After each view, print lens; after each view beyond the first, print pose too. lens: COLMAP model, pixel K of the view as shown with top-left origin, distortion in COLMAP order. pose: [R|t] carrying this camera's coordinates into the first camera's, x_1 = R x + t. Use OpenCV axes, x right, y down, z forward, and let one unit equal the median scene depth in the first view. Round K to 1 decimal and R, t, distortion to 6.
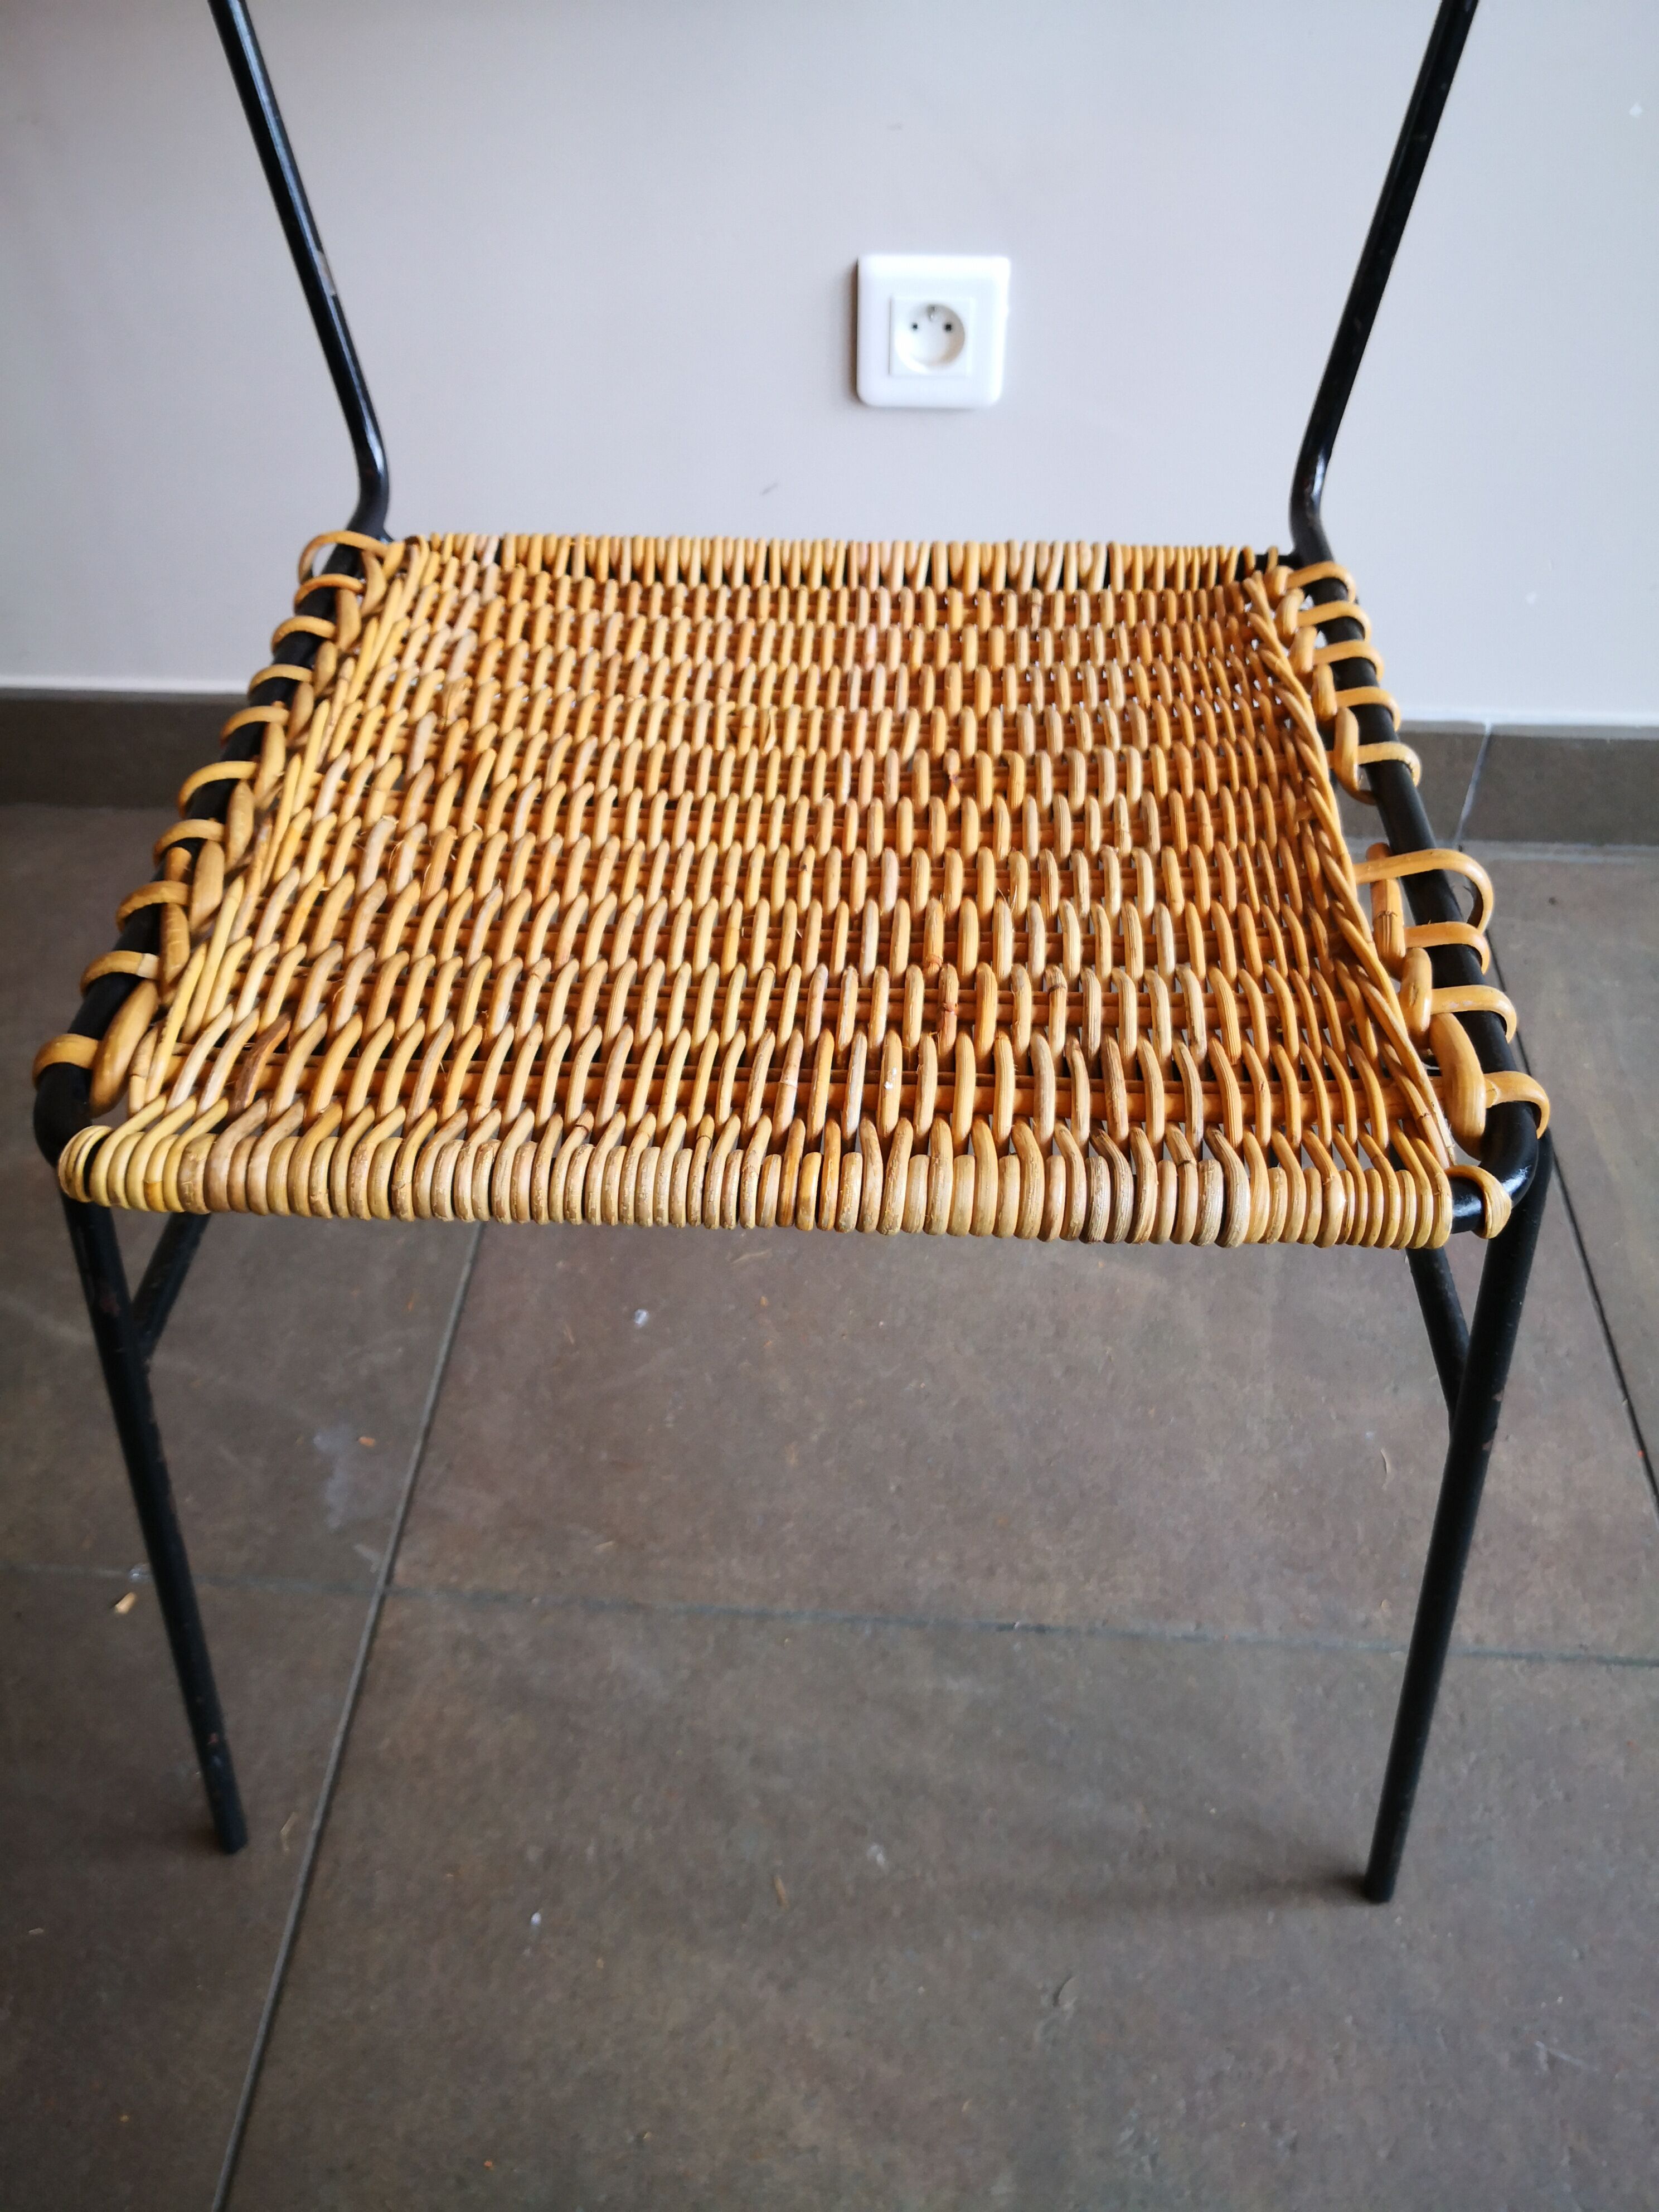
lens RADIAL K [[1777.3, 0, 799.1], [0, 1777.3, 1084.3], [0, 0, 1]] dist [0.005140, -0.024248]
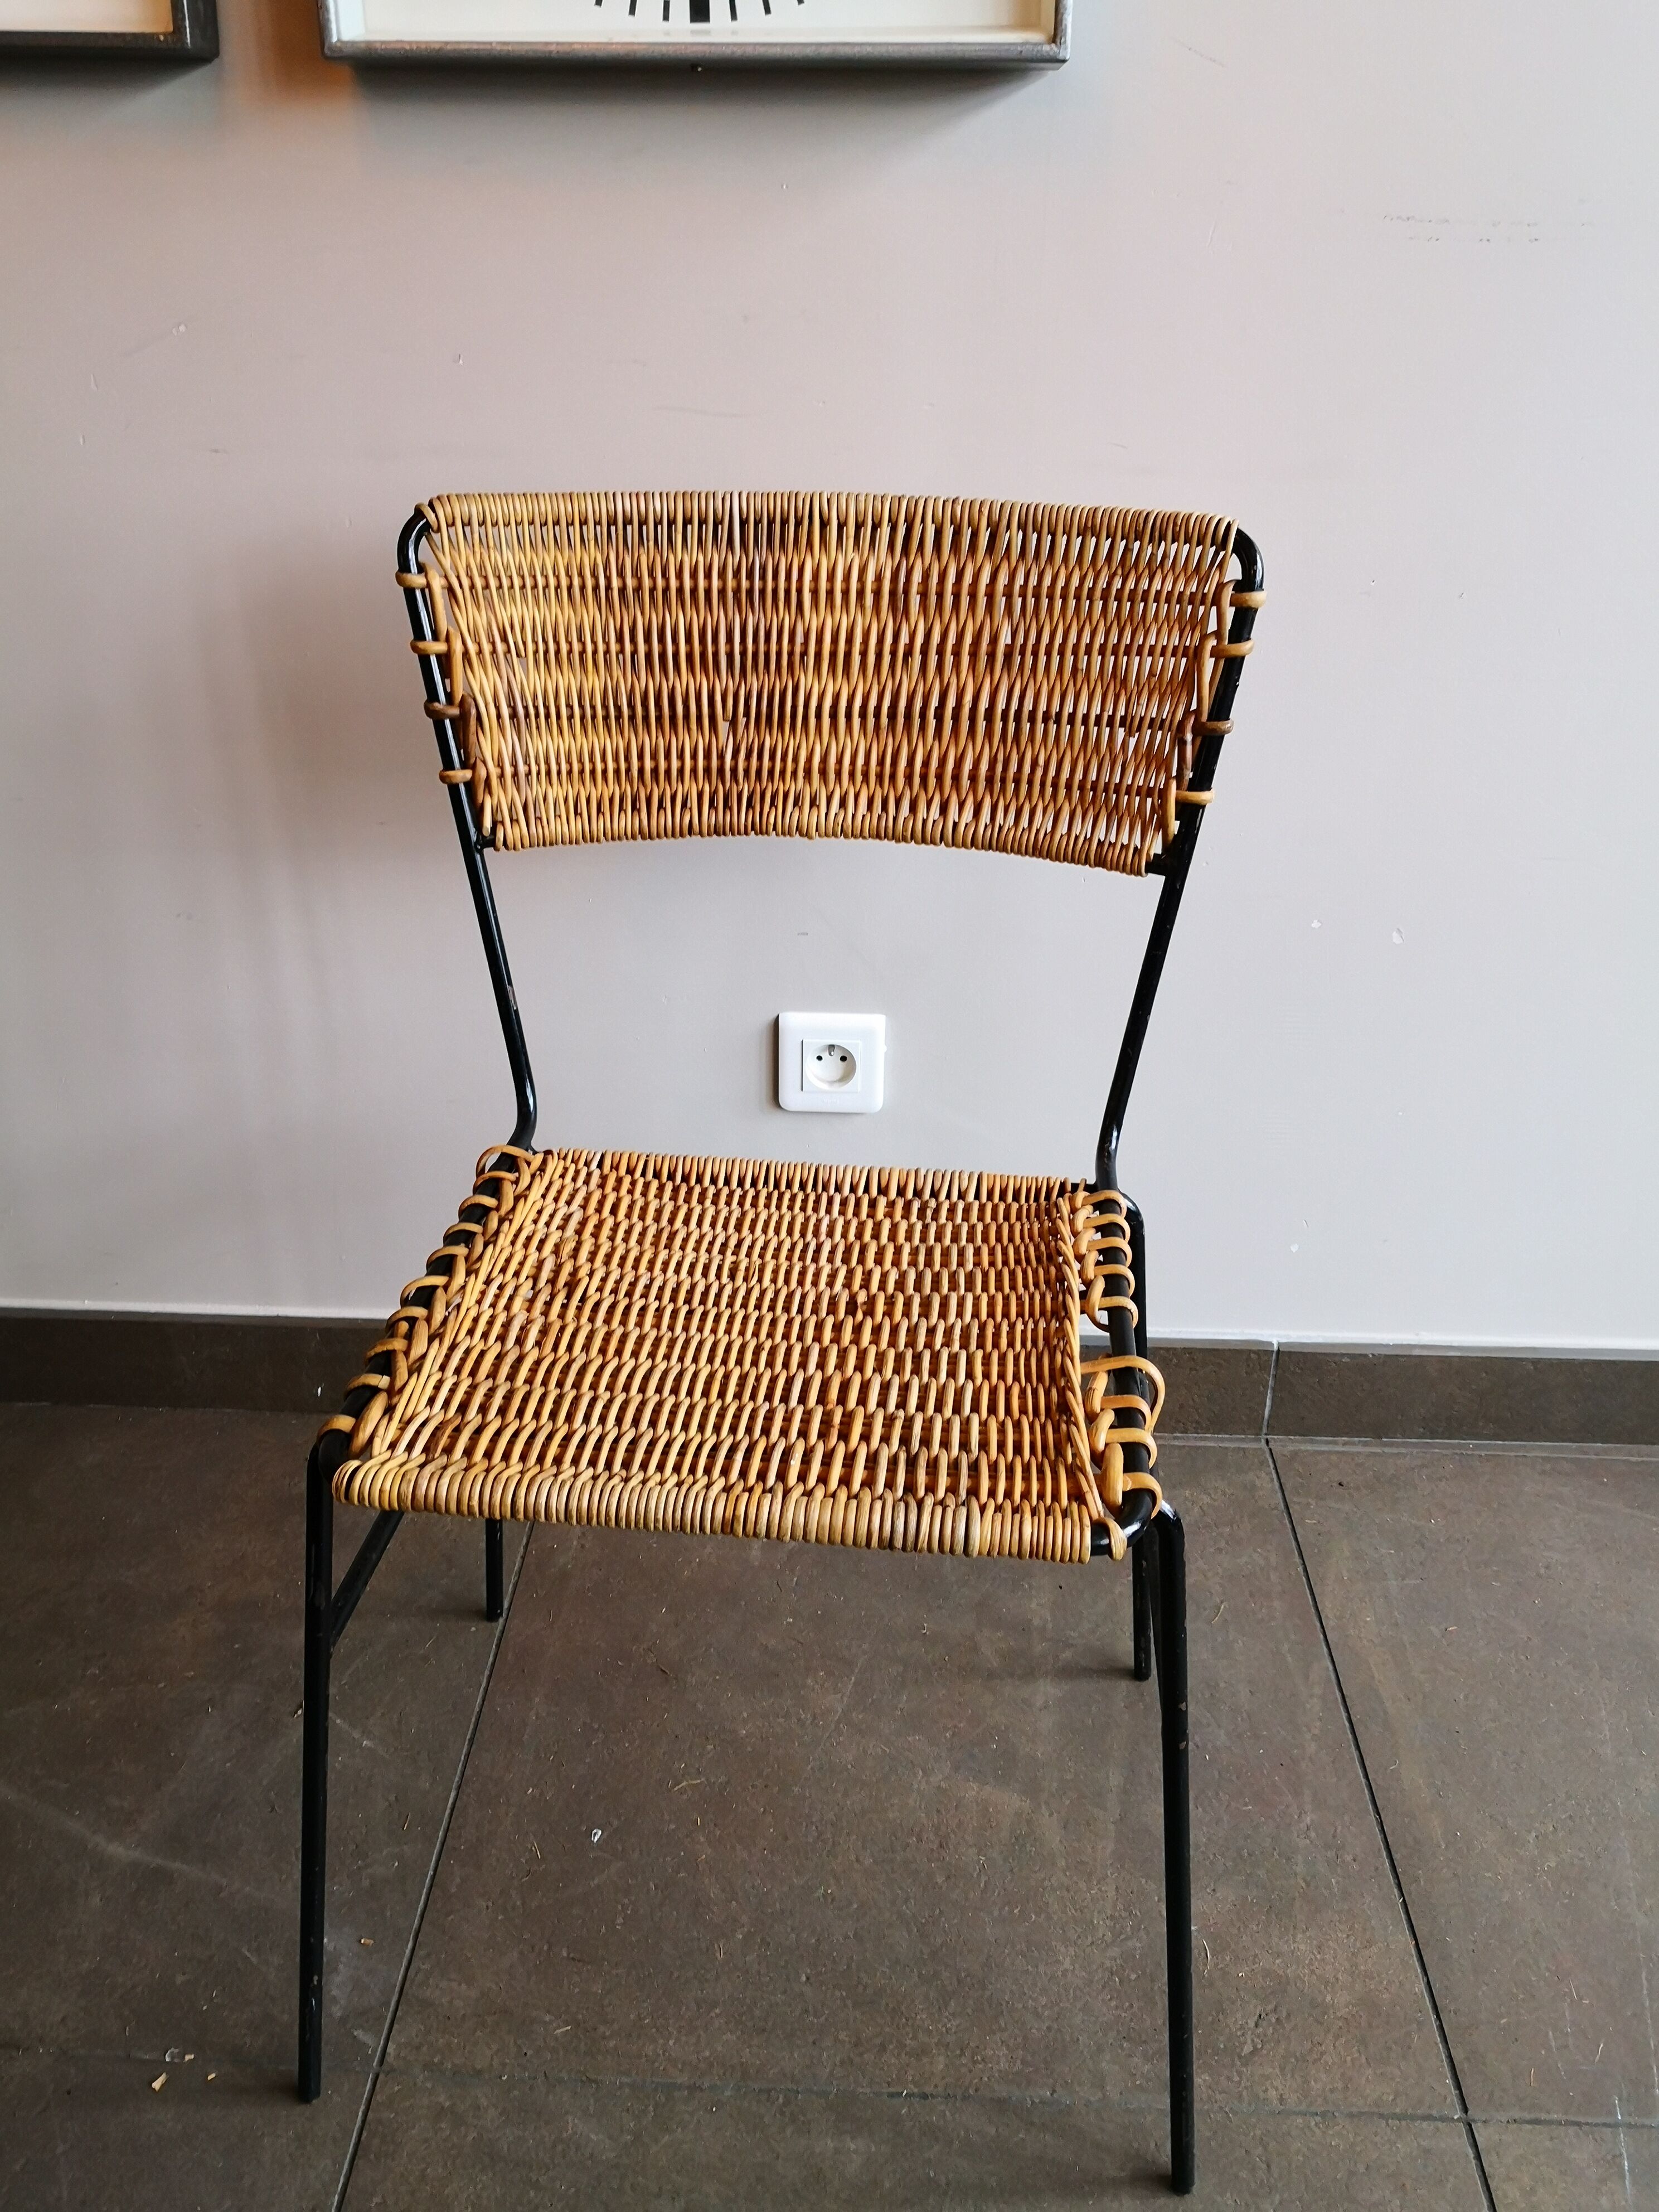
lens RADIAL K [[1777.3, 0, 799.5], [0, 1777.3, 1051.8], [0, 0, 1]] dist [0.005140, -0.024248]
pose [[0.999560, 0.006003, 0.029038, 0.011778], [0.004220, 0.940521, -0.339708, 0.046679], [-0.029350, 0.339681, 0.940083, -0.364168]]
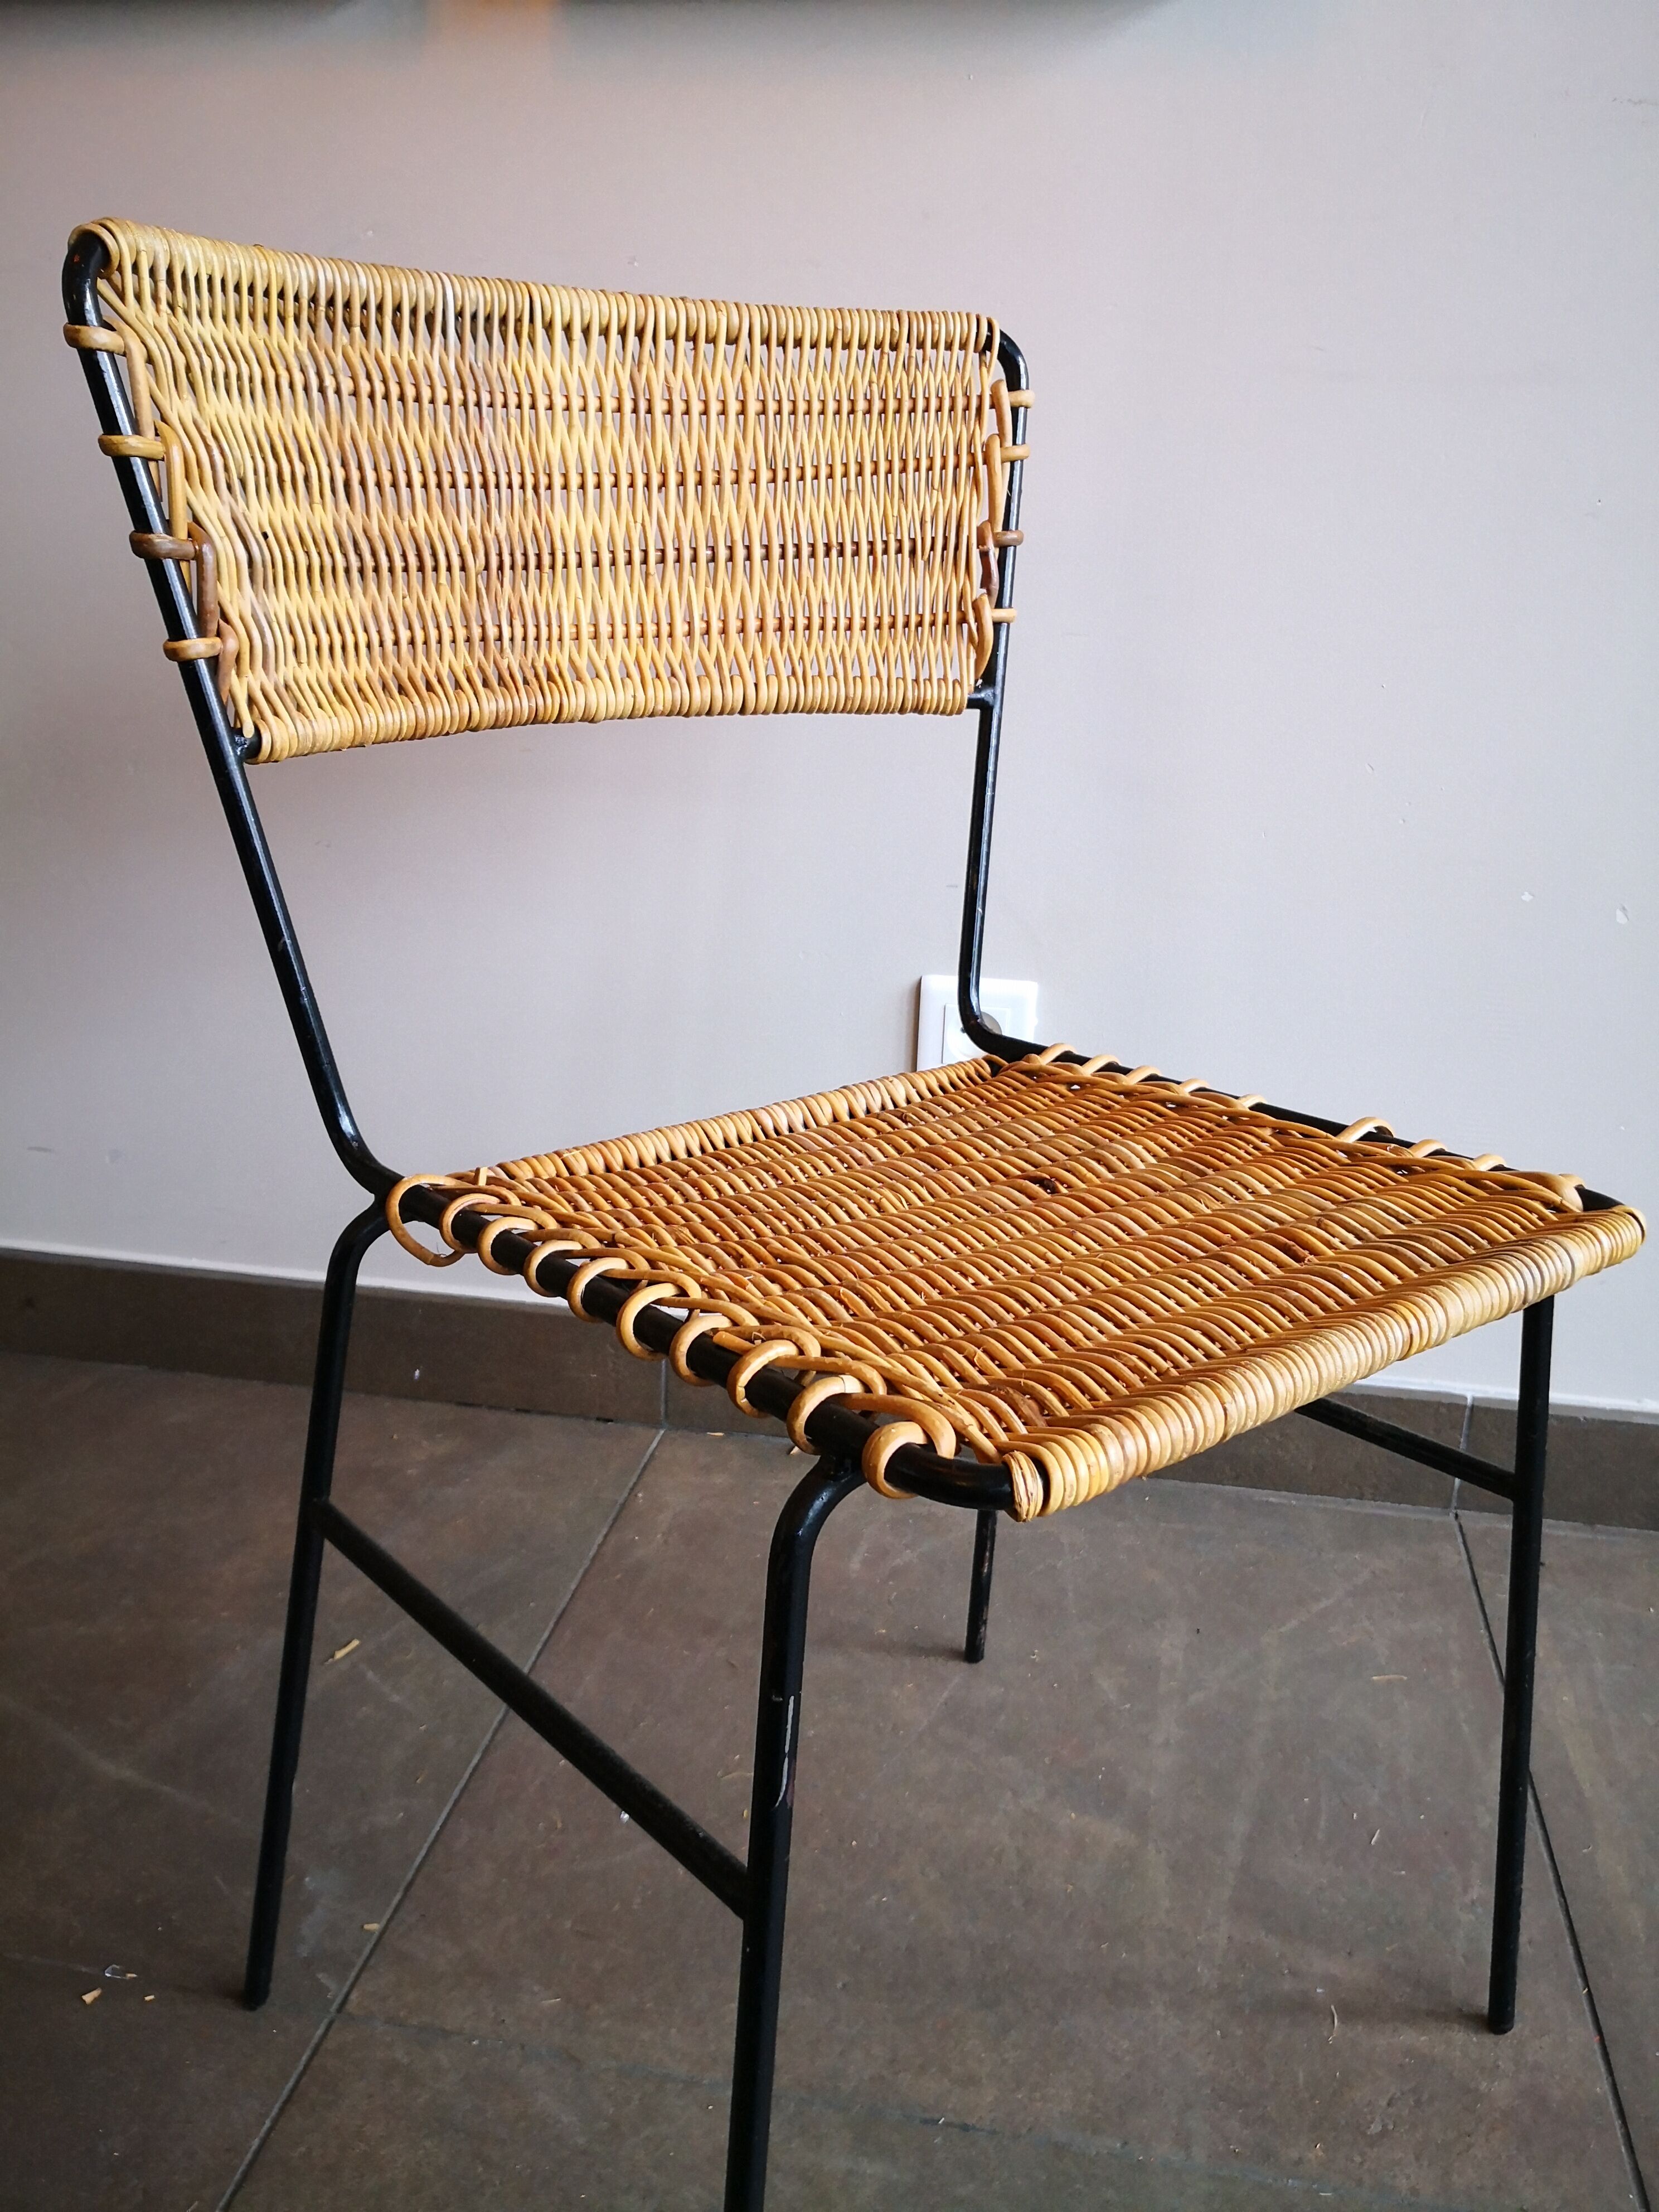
lens RADIAL K [[1777.3, 0, 817.5], [0, 1777.3, 1099.2], [0, 0, 1]] dist [0.005140, -0.024248]
pose [[0.992712, 0.070249, -0.097915, 0.108048], [-0.106780, 0.889393, -0.444498, 0.238162], [0.055860, 0.451714, 0.890412, -0.142542]]
